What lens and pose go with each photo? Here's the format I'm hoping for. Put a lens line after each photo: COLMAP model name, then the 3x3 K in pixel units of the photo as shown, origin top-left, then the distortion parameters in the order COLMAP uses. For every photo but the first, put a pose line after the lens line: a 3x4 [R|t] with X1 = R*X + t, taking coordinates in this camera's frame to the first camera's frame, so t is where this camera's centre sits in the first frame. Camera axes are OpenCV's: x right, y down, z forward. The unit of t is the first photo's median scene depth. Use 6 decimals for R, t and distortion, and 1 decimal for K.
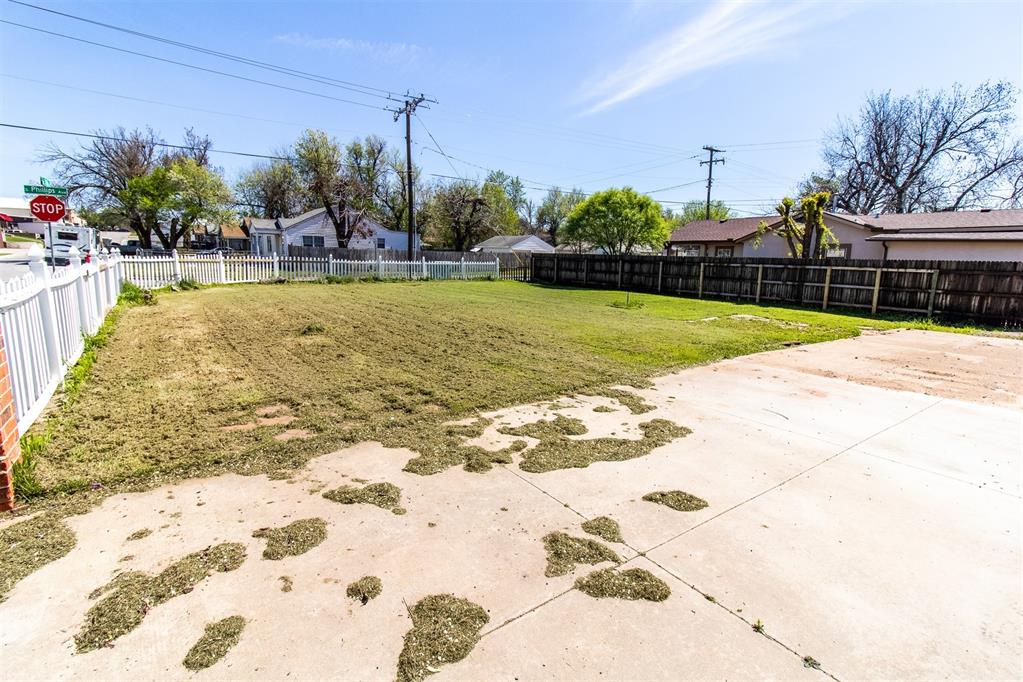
lens RADIAL K [[474.0, 0, 511.3], [0, 474.0, 333.1], [0, 0, 1]] dist [0.003595, 0.000201]
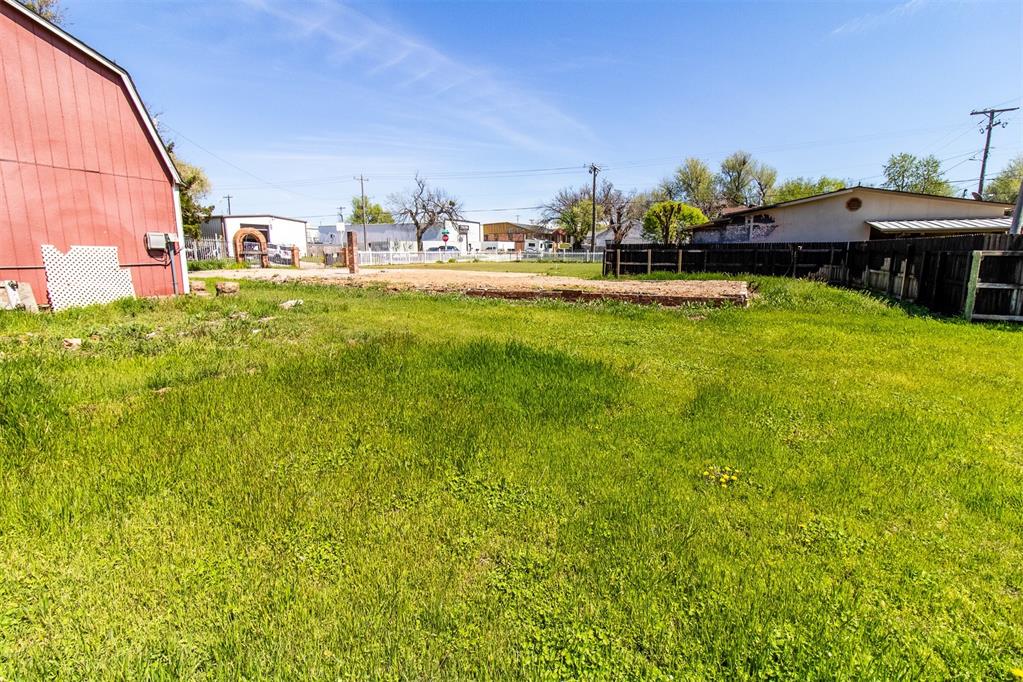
lens RADIAL K [[476.6, 0, 511.2], [0, 476.6, 327.0], [0, 0, 1]] dist [0.003346, -0.000177]
pose [[0.476083, 0.119548, -0.871237, 1.764179], [-0.132112, 0.989196, 0.063542, 0.077555], [0.869420, 0.084850, 0.486733, -0.186966]]
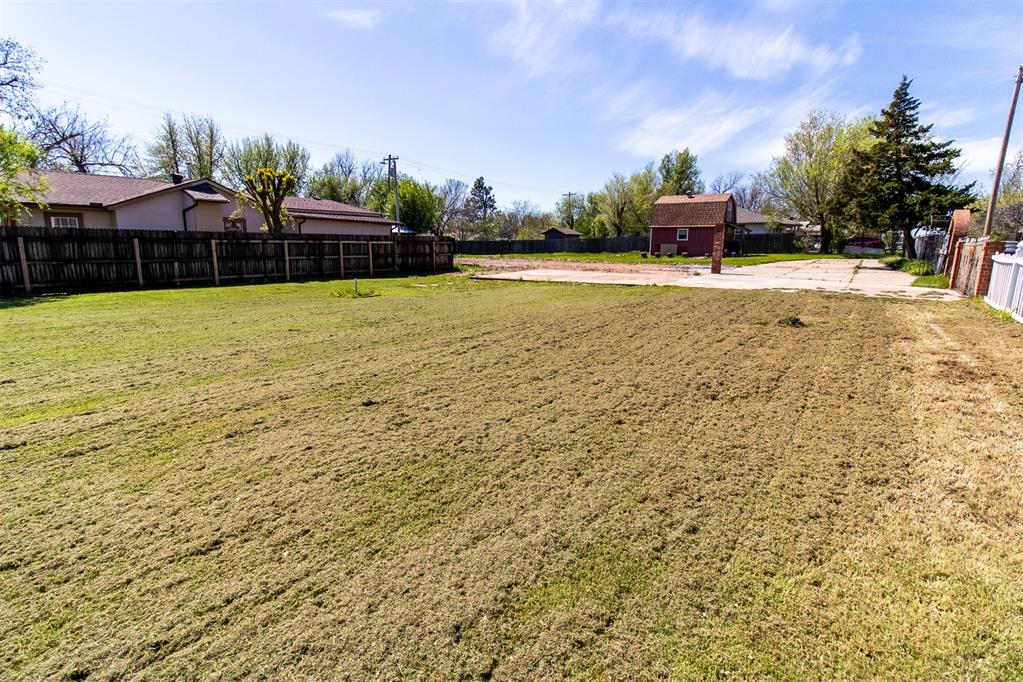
lens RADIAL K [[474.0, 0, 511.3], [0, 474.0, 333.1], [0, 0, 1]] dist [0.003595, 0.000201]
pose [[-0.284380, -0.206048, 0.936308, -0.532101], [0.139485, 0.957347, 0.253043, -0.139592], [-0.948511, 0.202561, -0.243509, 0.810846]]
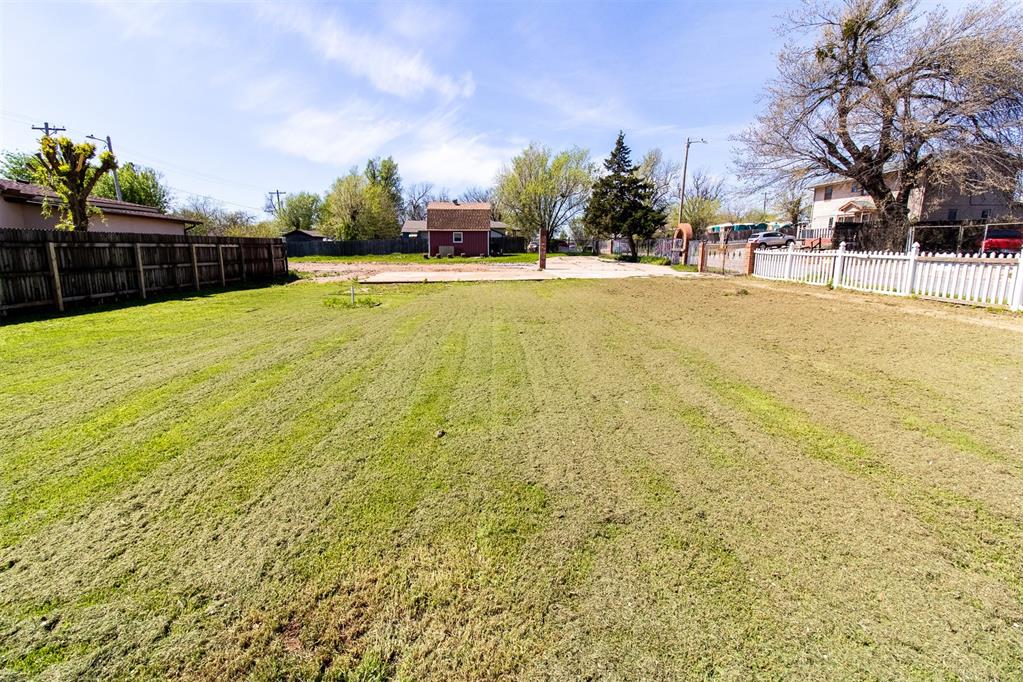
lens RADIAL K [[472.1, 0, 511.3], [0, 472.1, 334.5], [0, 0, 1]] dist [0.013052, -0.000266]
pose [[-0.820558, -0.129422, 0.556718, -0.312909], [0.071052, 0.943374, 0.324034, -0.198681], [-0.567130, 0.305444, -0.764897, 1.222280]]
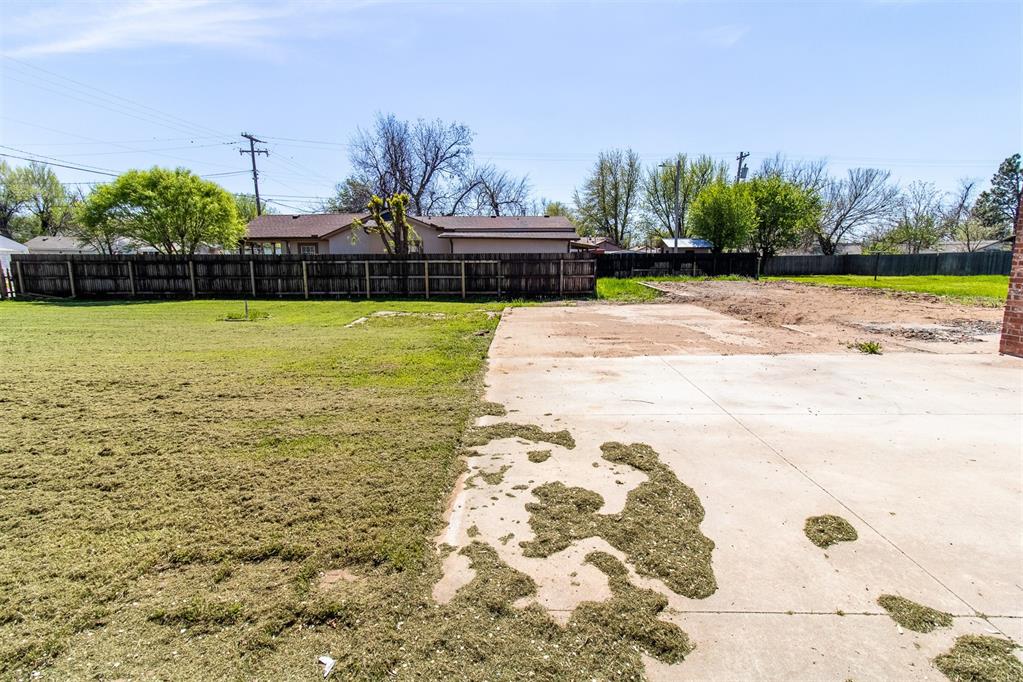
lens RADIAL K [[476.6, 0, 511.2], [0, 476.6, 327.0], [0, 0, 1]] dist [0.003346, -0.000177]
pose [[0.610521, -0.140913, 0.779363, -0.095400], [0.147008, 0.987107, 0.063314, -0.023201], [-0.778237, 0.075918, 0.623365, 0.131718]]
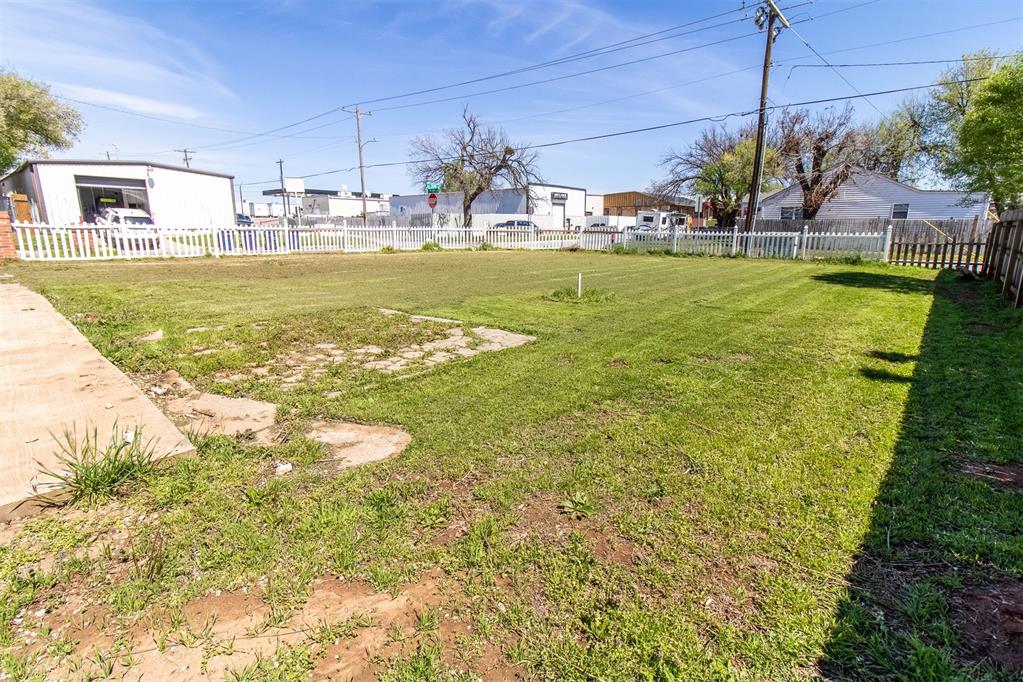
lens RADIAL K [[484.0, 0, 510.0], [0, 484.0, 334.4], [0, 0, 1]] dist [0.006863, 0.000122]
pose [[0.195482, 0.192118, -0.961705, 0.686769], [-0.162013, 0.973477, 0.161538, -0.080772], [0.967233, 0.124231, 0.221423, 0.676923]]
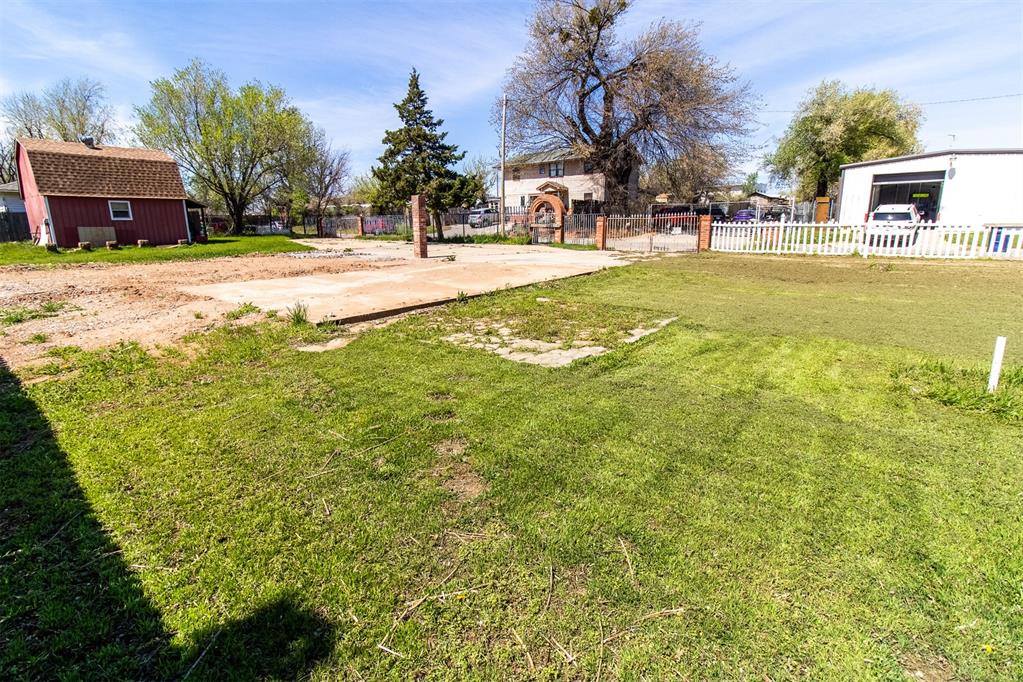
lens RADIAL K [[484.0, 0, 510.0], [0, 484.0, 334.4], [0, 0, 1]] dist [0.006863, 0.000122]
pose [[-0.974304, 0.039453, -0.221754, 0.448321], [-0.046252, 0.928512, 0.368409, -0.139648], [0.220436, 0.369199, -0.902829, 0.988535]]
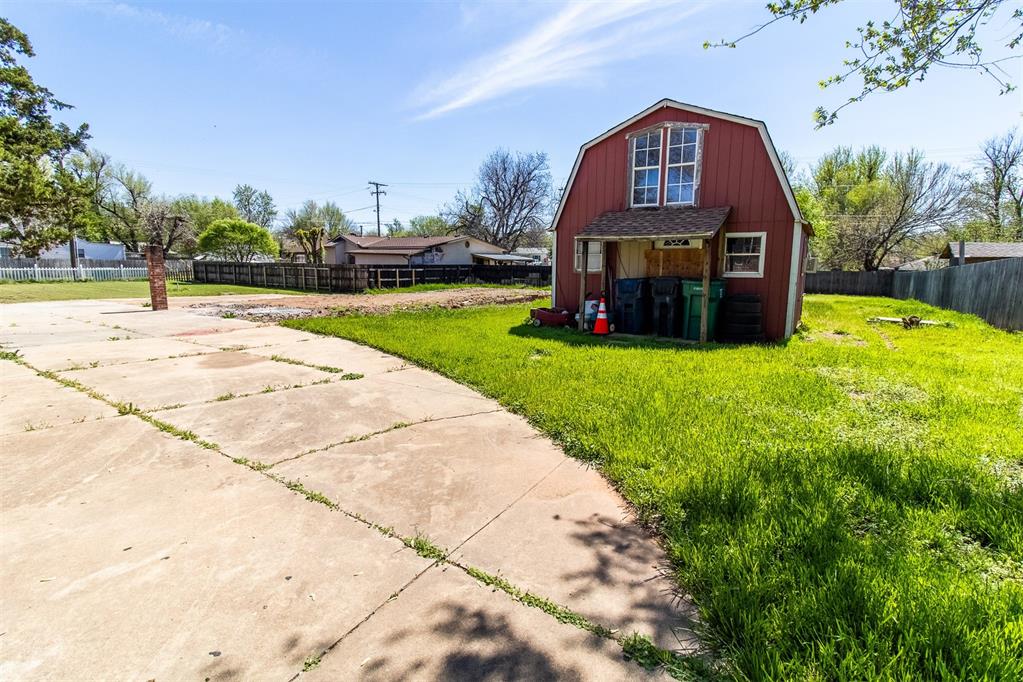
lens RADIAL K [[474.0, 0, 511.3], [0, 474.0, 333.1], [0, 0, 1]] dist [0.003595, 0.000201]
pose [[0.945696, -0.059016, 0.319651, 0.729754], [0.061997, 0.998076, 0.000849, 0.153842], [-0.319086, 0.019014, 0.947535, -0.945988]]
